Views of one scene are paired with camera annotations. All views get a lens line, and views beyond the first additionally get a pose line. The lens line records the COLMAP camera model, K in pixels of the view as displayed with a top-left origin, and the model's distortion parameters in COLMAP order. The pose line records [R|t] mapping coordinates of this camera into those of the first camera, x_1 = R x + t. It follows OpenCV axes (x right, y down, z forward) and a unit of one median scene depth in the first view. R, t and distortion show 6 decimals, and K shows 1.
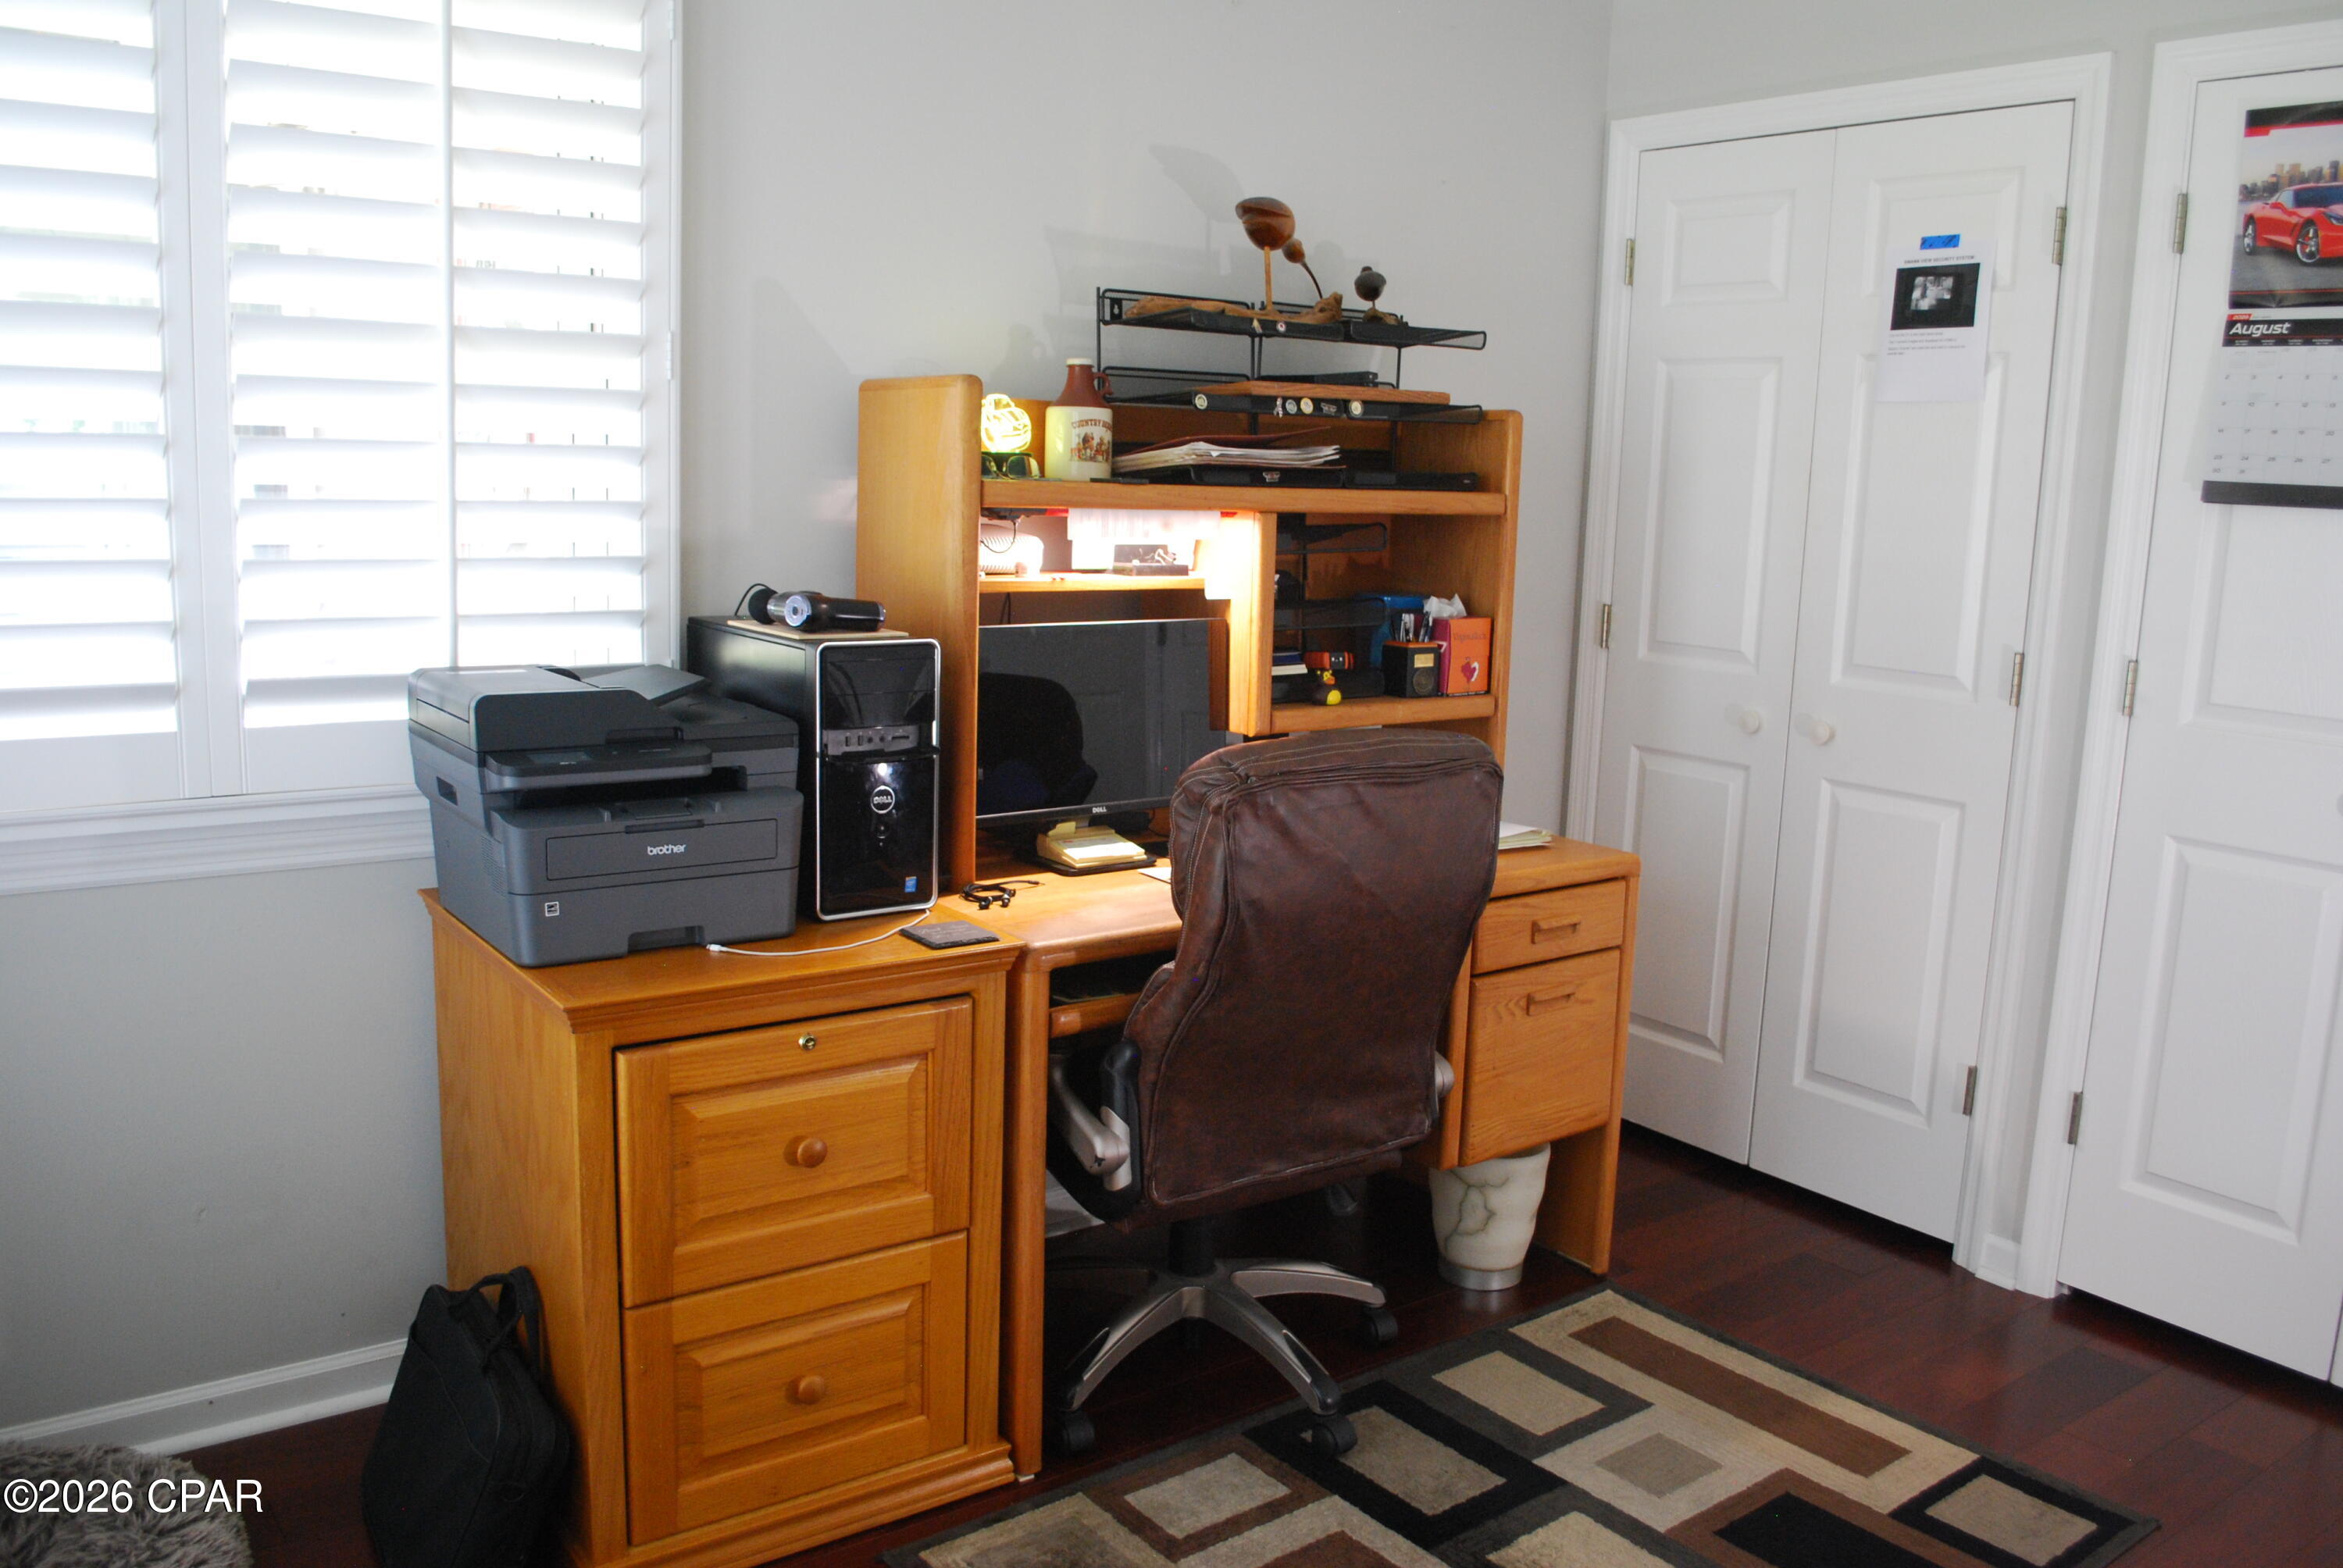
lens RADIAL K [[1831.2, 0, 1171.5], [0, 1831.2, 784.0], [0, 0, 1]] dist [-0.099489, 0.003643]
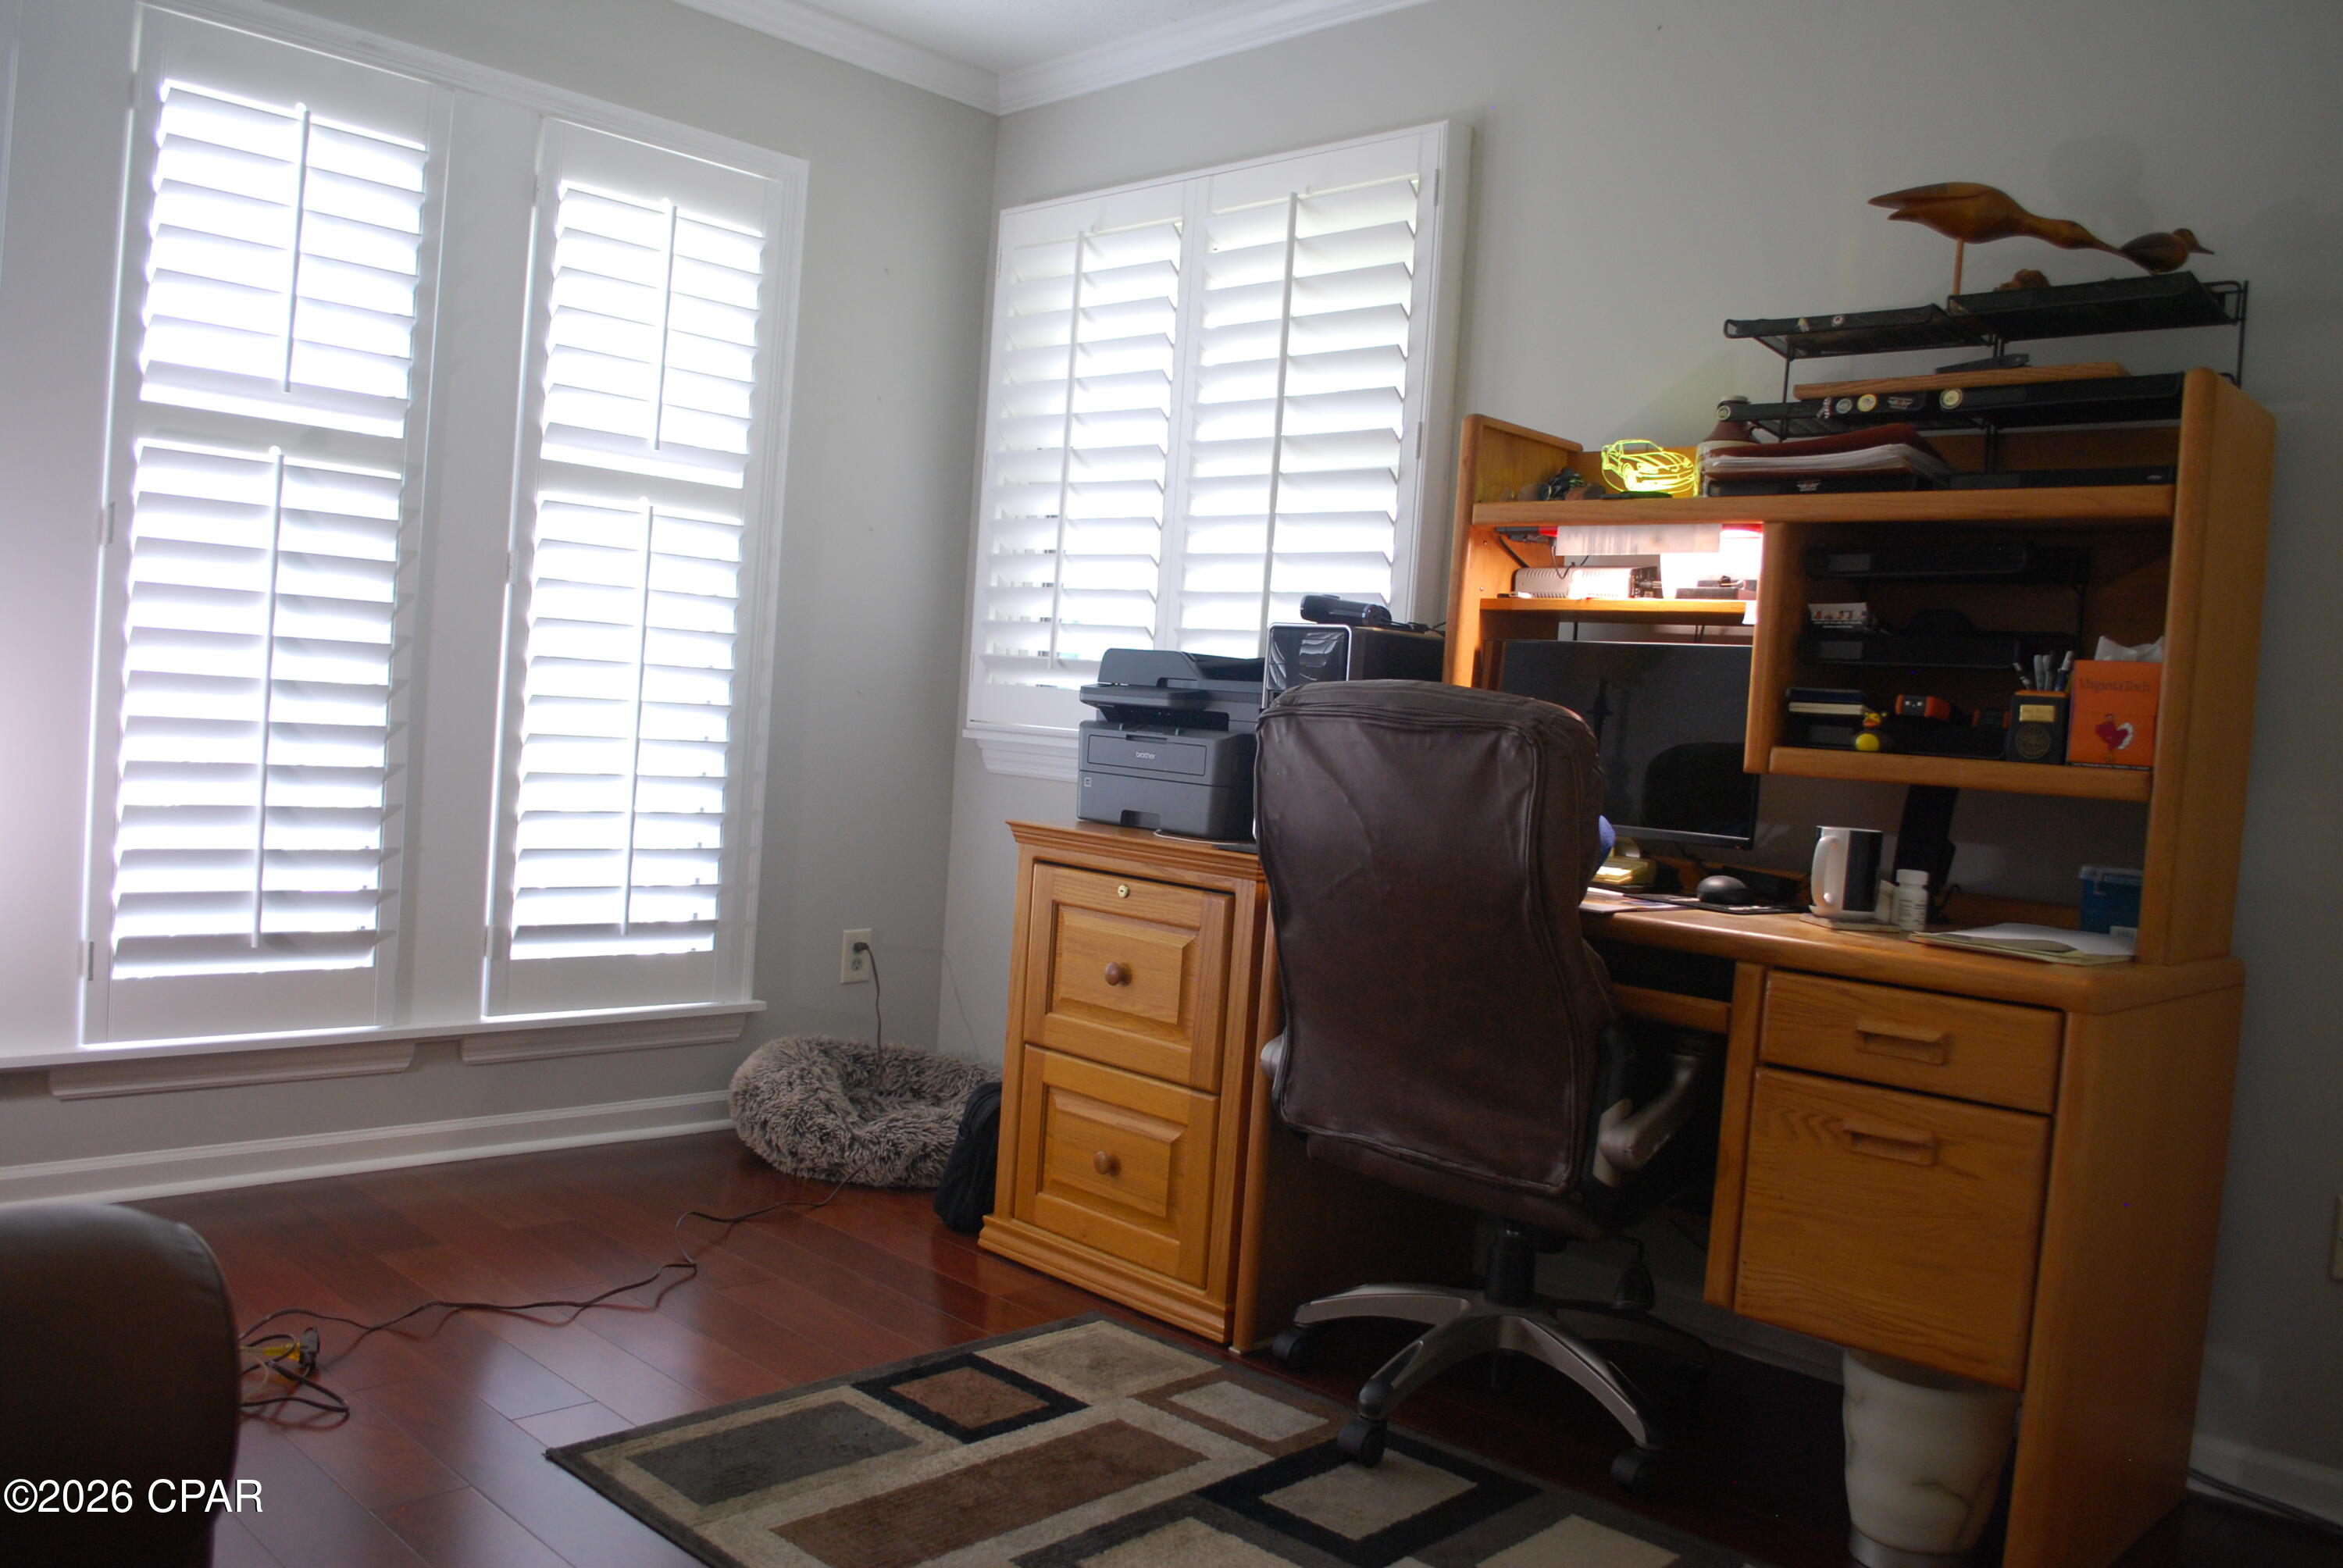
lens RADIAL K [[1831.2, 0, 1171.5], [0, 1831.2, 784.0], [0, 0, 1]] dist [-0.099489, 0.003643]
pose [[0.161975, 0.017411, -0.986641, 0.944108], [-0.231536, 0.972603, -0.020848, 0.068070], [0.959247, 0.231820, 0.161569, 0.643342]]
